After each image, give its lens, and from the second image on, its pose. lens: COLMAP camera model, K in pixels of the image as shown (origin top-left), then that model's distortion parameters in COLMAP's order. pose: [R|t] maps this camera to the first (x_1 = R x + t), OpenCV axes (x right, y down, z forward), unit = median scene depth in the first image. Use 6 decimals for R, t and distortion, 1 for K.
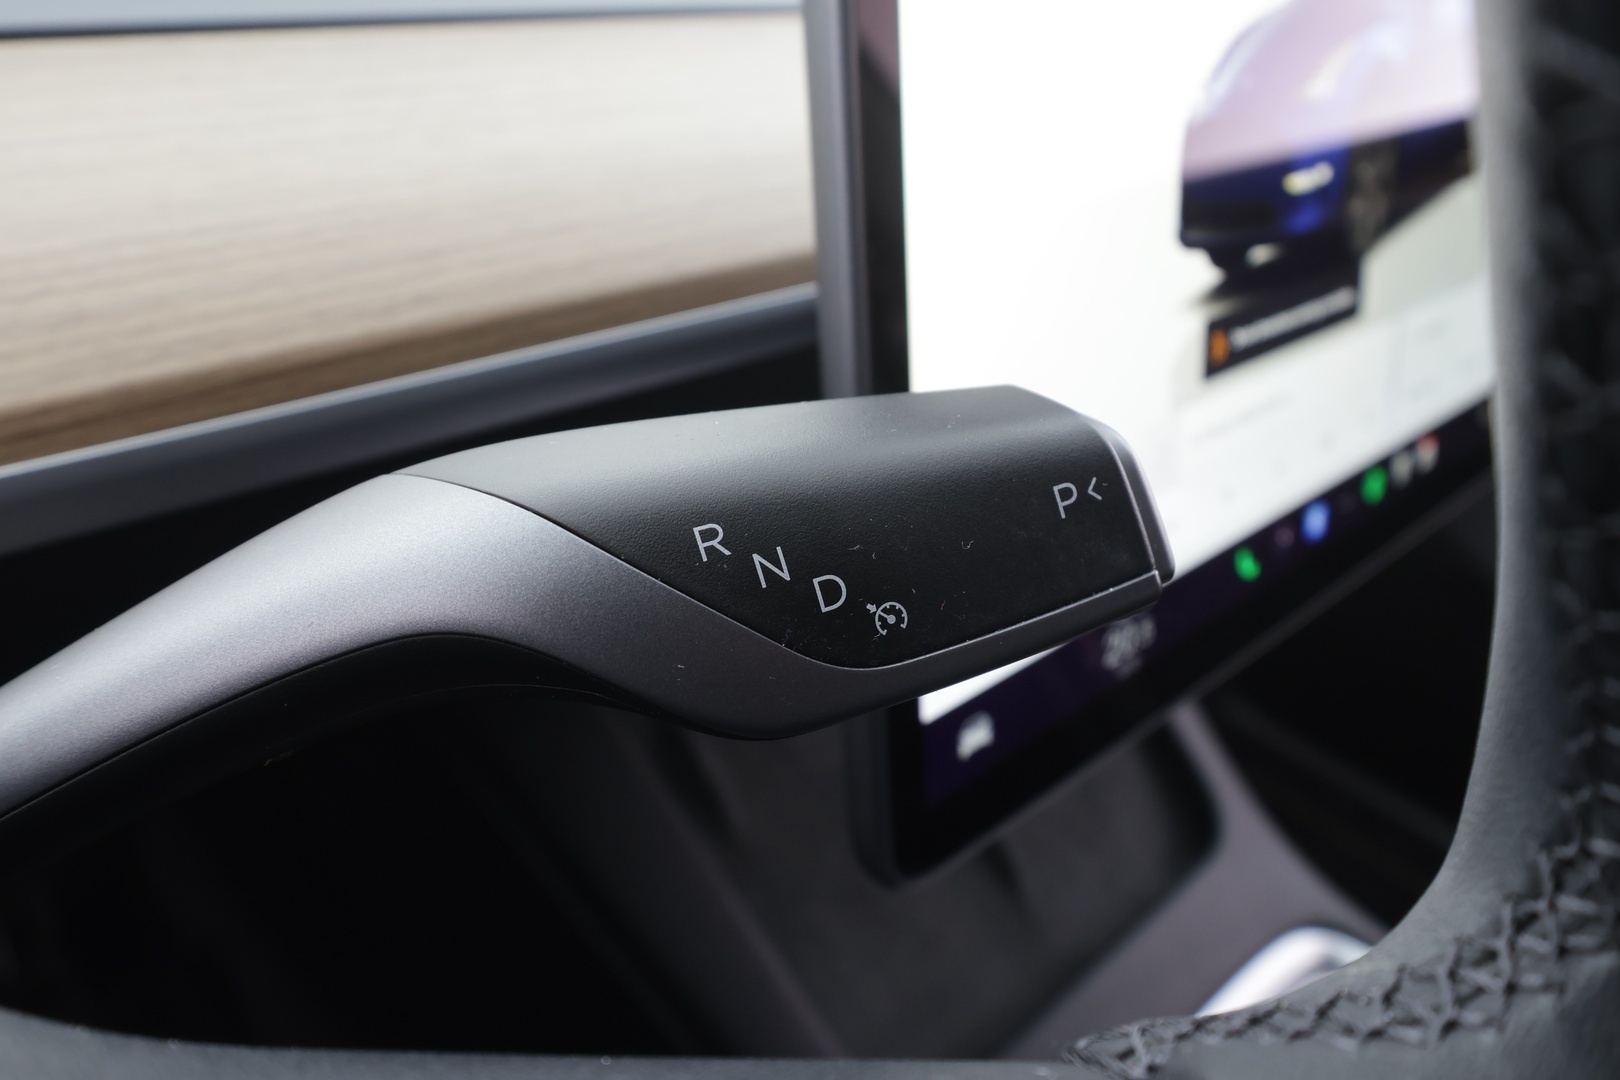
lens RADIAL K [[1306.9, 0, 804.3], [0, 1306.9, 540.7], [0, 0, 1]] dist [0.001102, 0.009986]
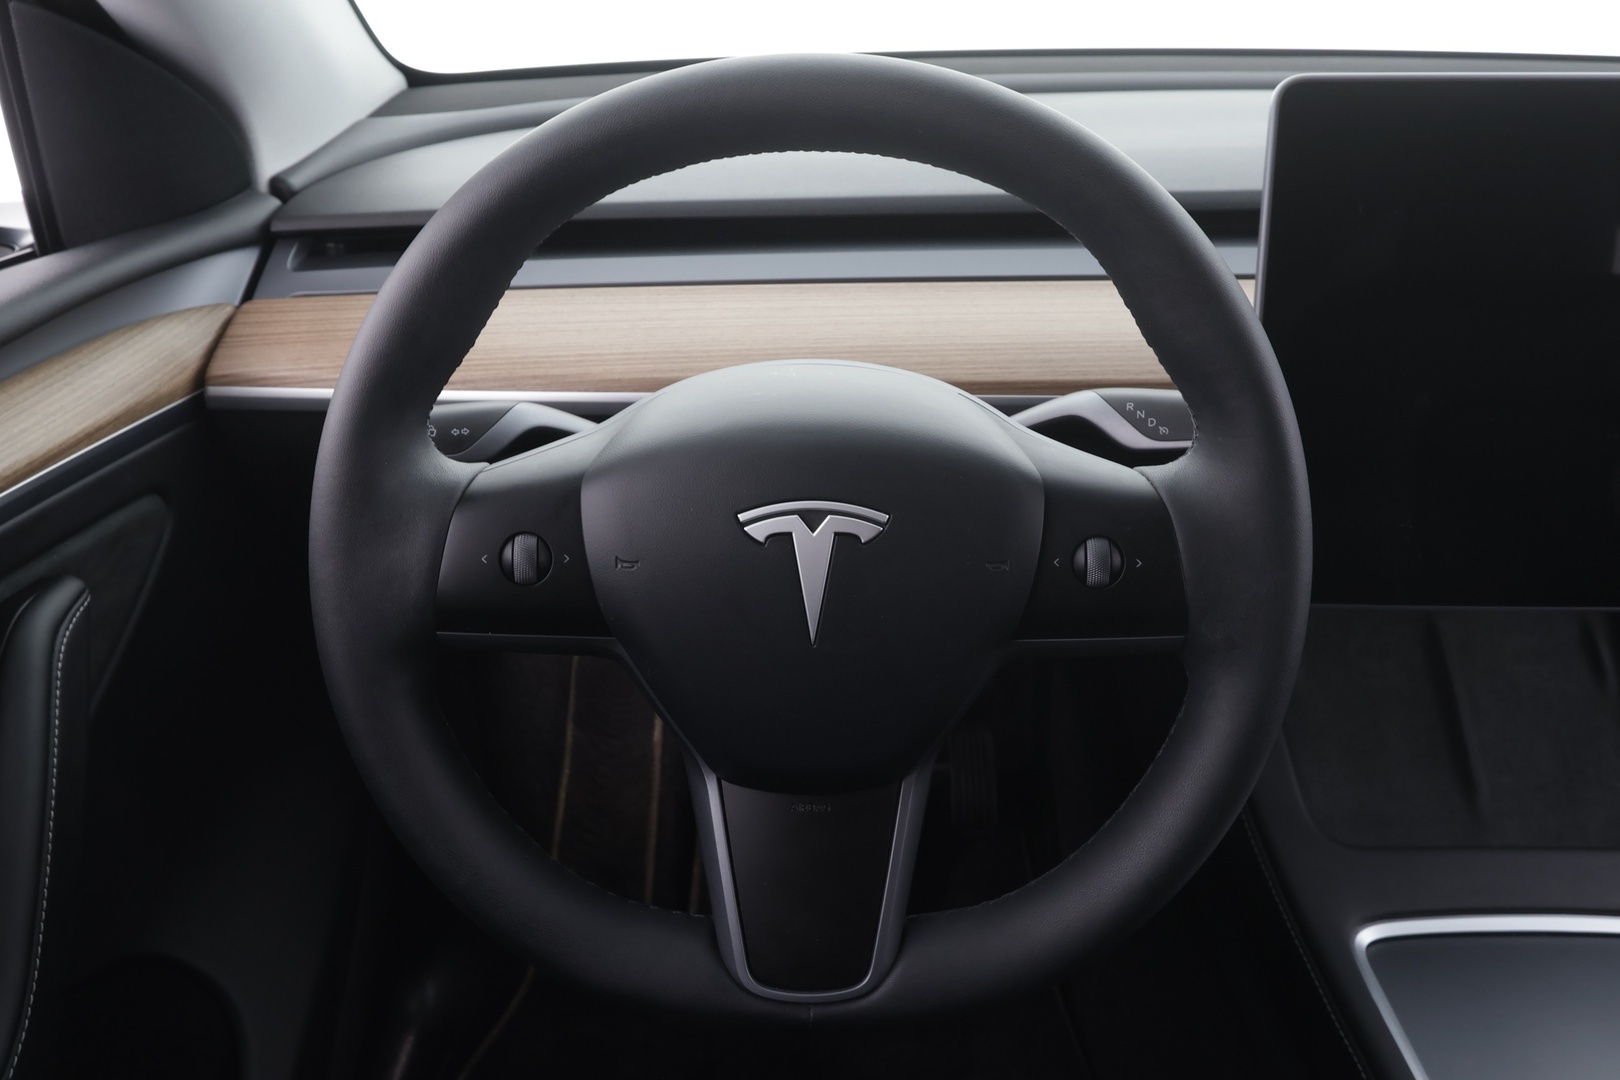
lens RADIAL K [[1275.3, 0, 806.9], [0, 1275.3, 529.1], [0, 0, 1]] dist [0.033644, -0.006787]
pose [[0.697166, 0.197386, -0.689202, 1.459202], [-0.285668, 0.958218, -0.014538, 0.504387], [0.657536, 0.207019, 0.724424, -1.850685]]
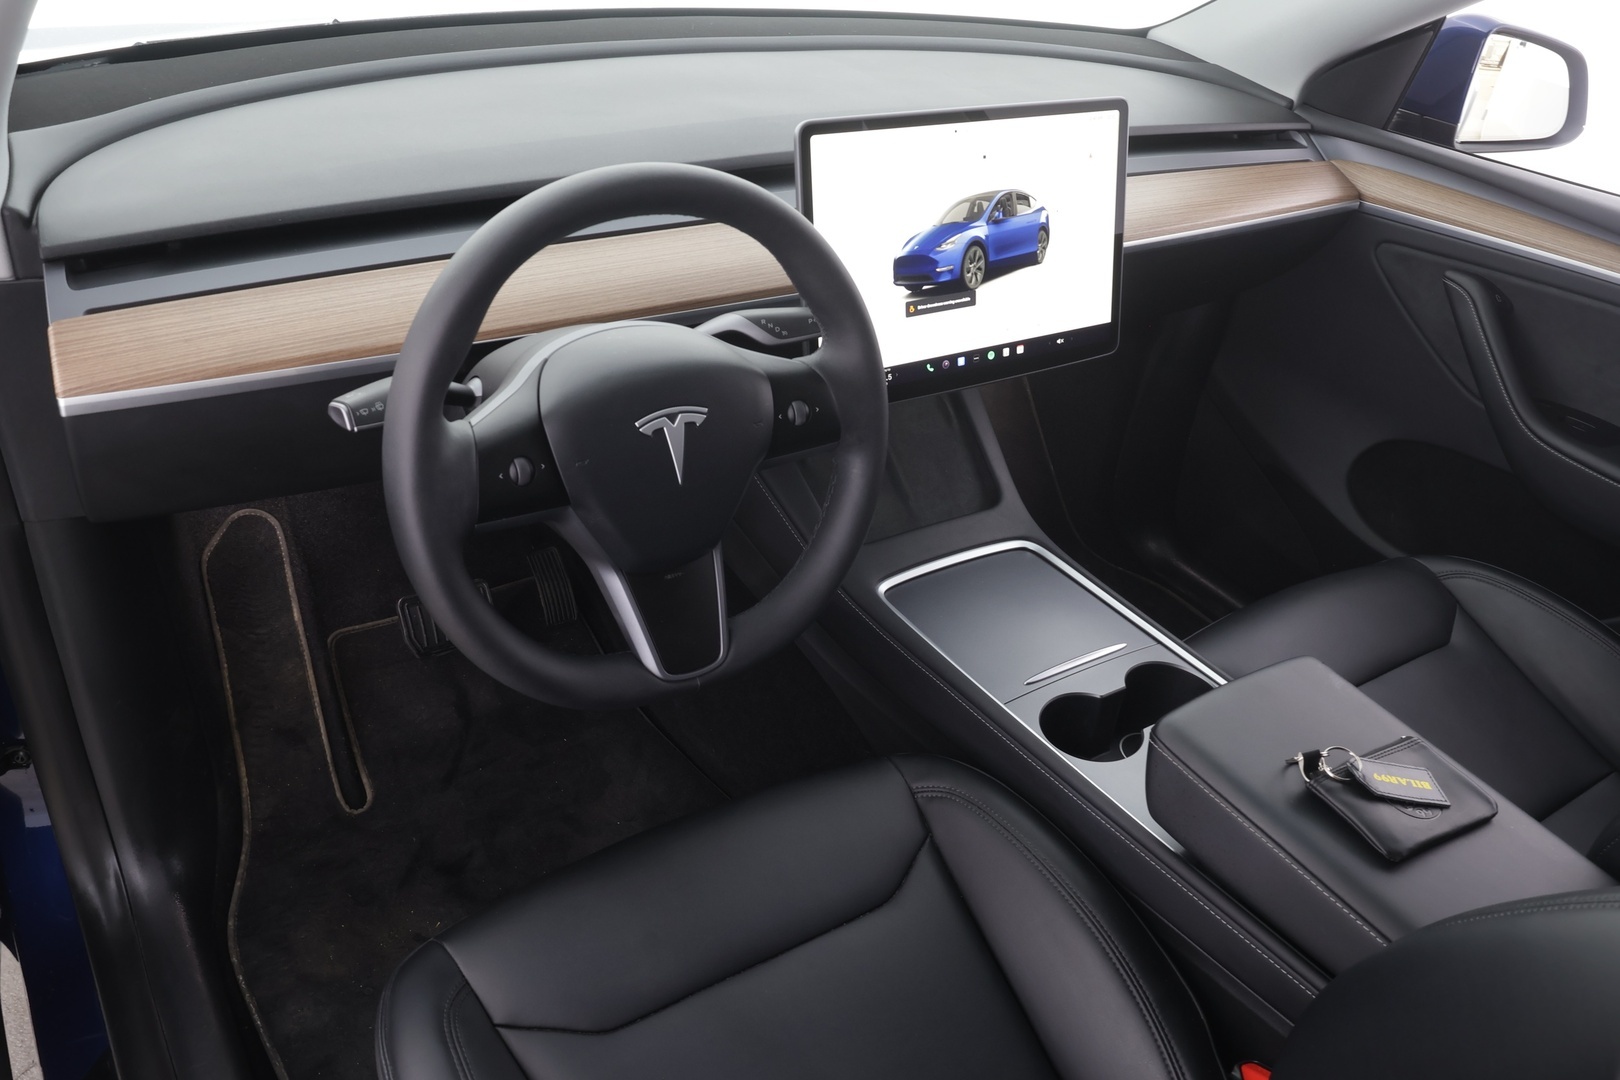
lens RADIAL K [[1306.9, 0, 817.3], [0, 1306.9, 530.5], [0, 0, 1]] dist [0.001102, 0.009986]
pose [[0.979123, 0.083418, -0.185363, 1.183475], [-0.081831, 0.996514, 0.016210, 0.716564], [0.186069, -0.000703, 0.982536, -4.394935]]
